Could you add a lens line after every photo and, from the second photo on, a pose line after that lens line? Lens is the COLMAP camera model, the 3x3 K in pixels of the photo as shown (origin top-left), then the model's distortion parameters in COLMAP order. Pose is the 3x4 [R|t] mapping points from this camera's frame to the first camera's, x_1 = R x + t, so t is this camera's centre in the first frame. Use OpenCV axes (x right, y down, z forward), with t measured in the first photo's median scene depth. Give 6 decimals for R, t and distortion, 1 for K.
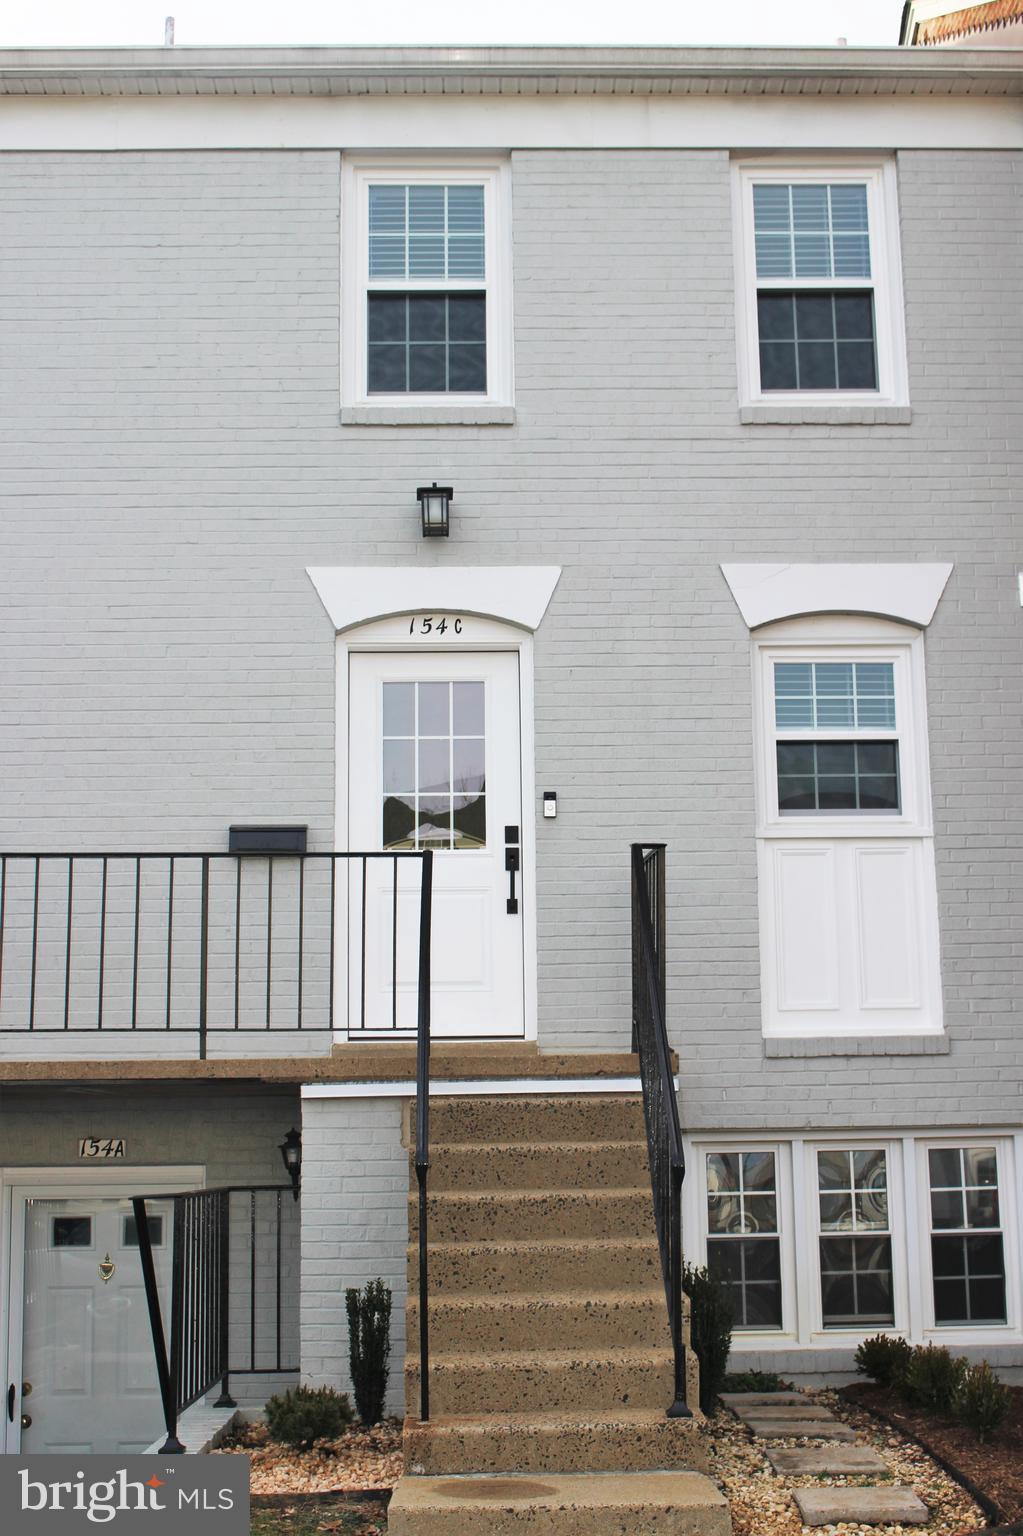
lens RADIAL K [[1892.7, 0, 511.5], [0, 1892.7, 849.2], [0, 0, 1]] dist [-0.079860, 0.094615]
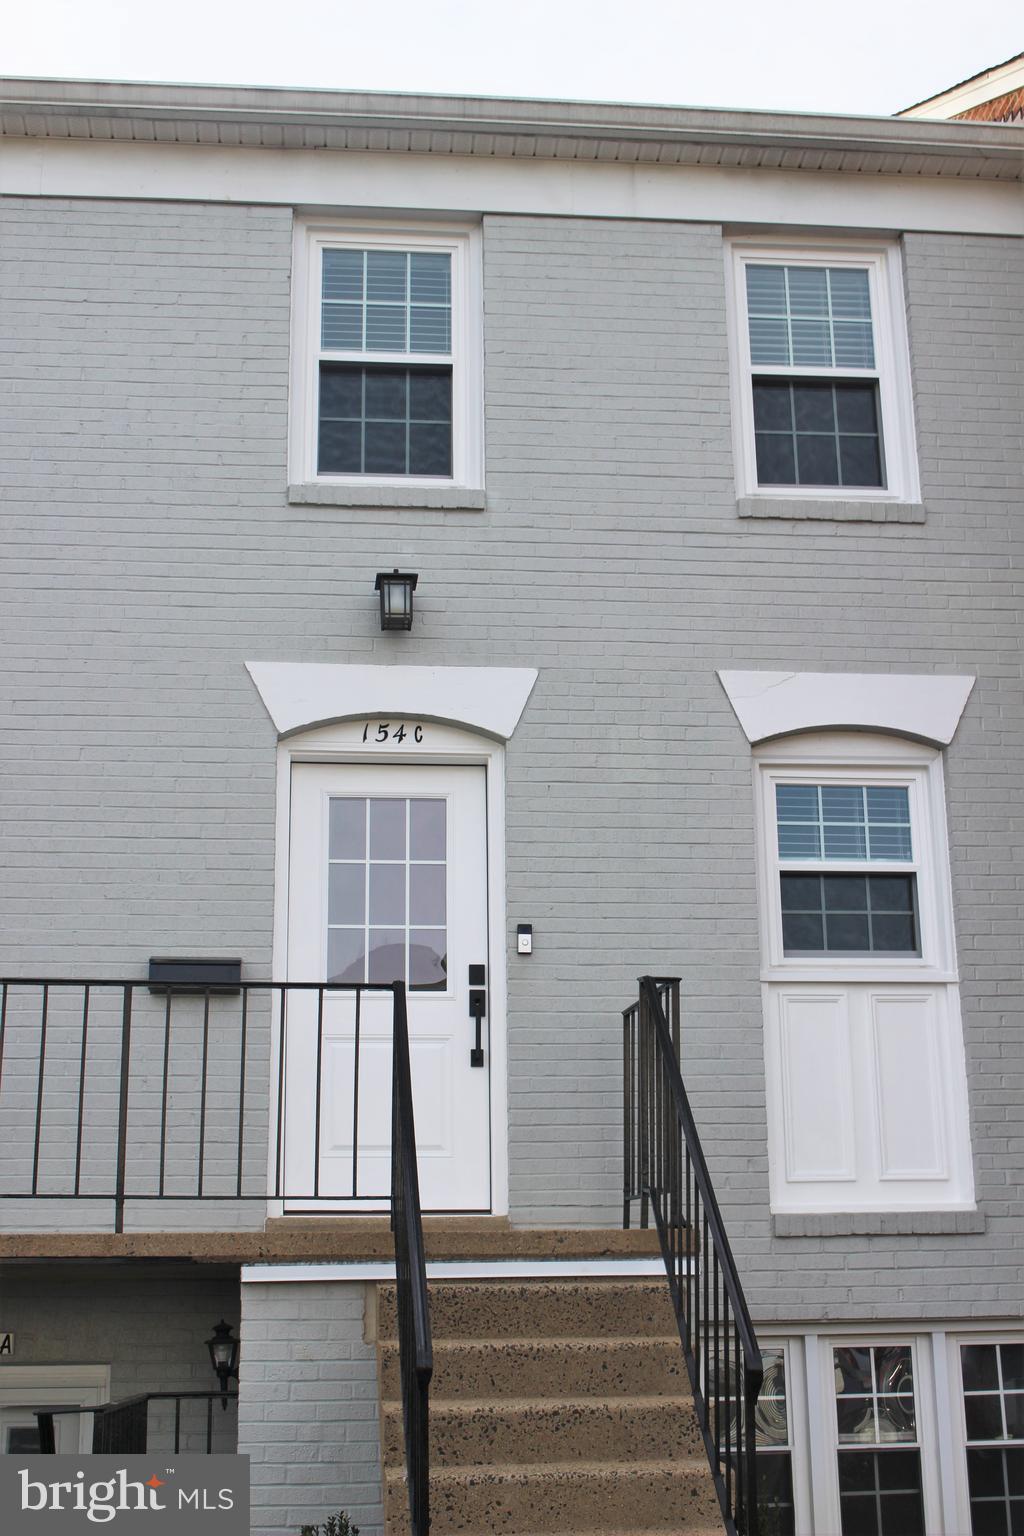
lens RADIAL K [[1892.7, 0, 512.0], [0, 1892.7, 849.2], [0, 0, 1]] dist [-0.079860, 0.094615]
pose [[0.997687, 0.017622, 0.065657, -0.041654], [-0.011072, 0.995045, -0.098811, 0.020401], [-0.067072, 0.097856, 0.992938, 0.137648]]
